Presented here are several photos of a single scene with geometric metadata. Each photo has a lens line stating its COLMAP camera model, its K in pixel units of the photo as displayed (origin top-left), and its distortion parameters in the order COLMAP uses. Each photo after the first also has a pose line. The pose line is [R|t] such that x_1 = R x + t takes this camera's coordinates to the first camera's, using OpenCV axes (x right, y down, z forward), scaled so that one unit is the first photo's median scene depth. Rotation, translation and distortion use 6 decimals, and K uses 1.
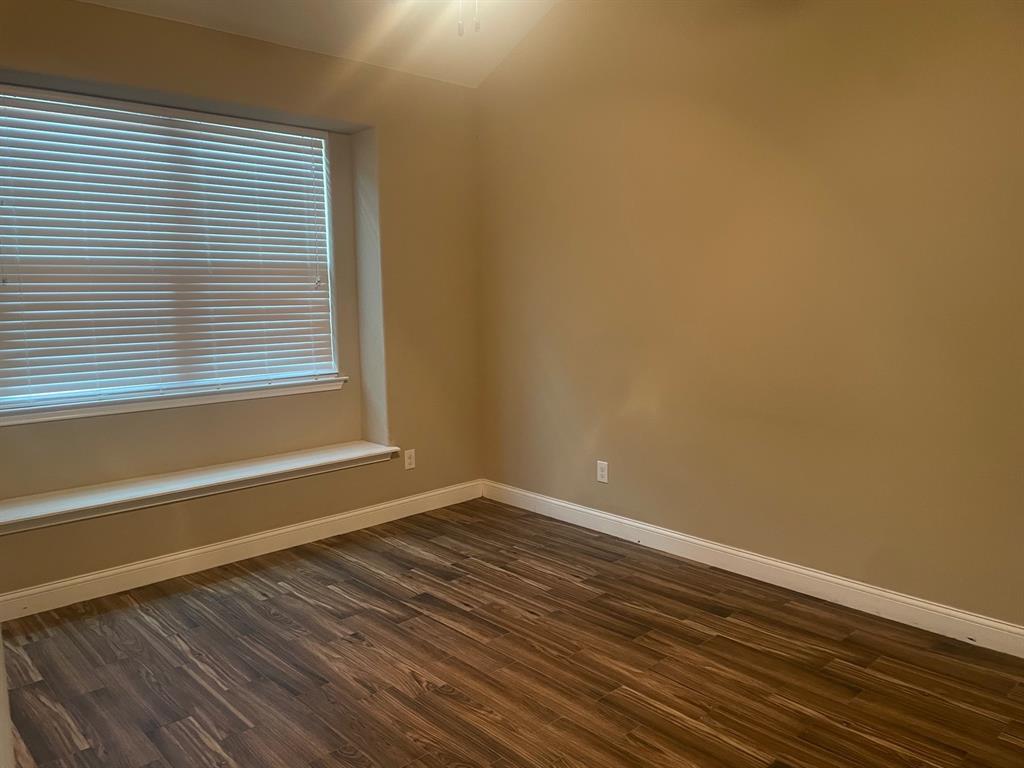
lens RADIAL K [[775.7, 0, 514.0], [0, 775.7, 375.7], [0, 0, 1]] dist [0.093919, -0.127340]
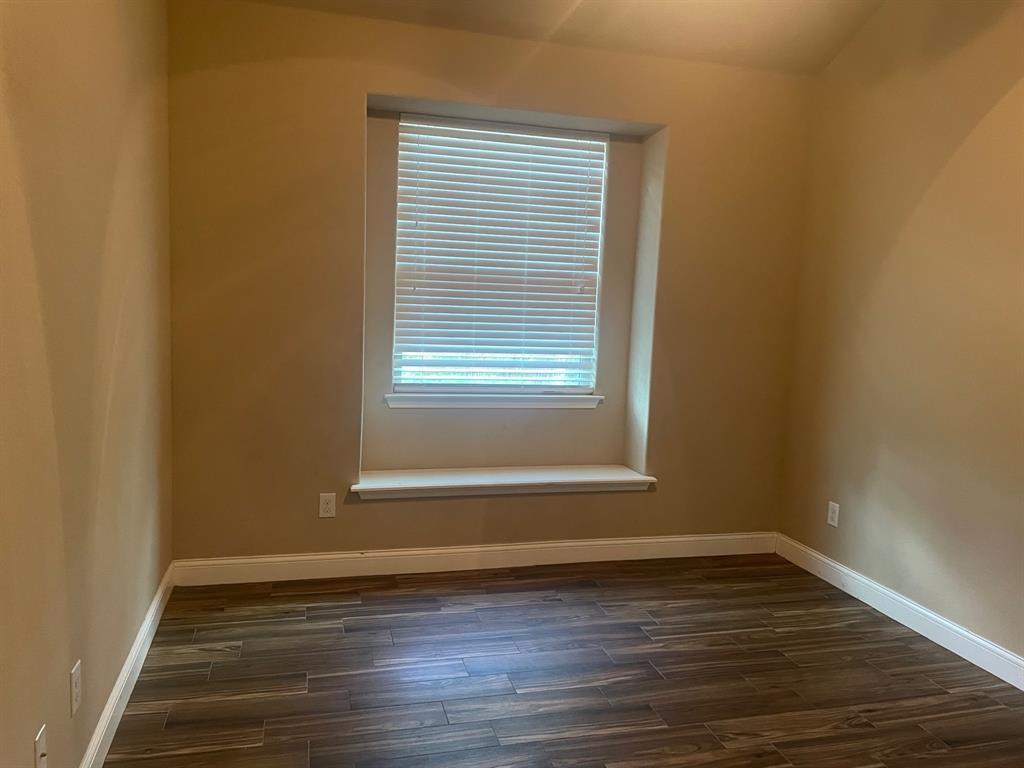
lens RADIAL K [[775.7, 0, 514.0], [0, 775.7, 375.7], [0, 0, 1]] dist [0.093919, -0.127340]
pose [[0.869666, 0.091056, -0.485170, 0.135830], [-0.101130, 0.994858, 0.005439, -0.015809], [0.483171, 0.044335, 0.874403, 0.130958]]
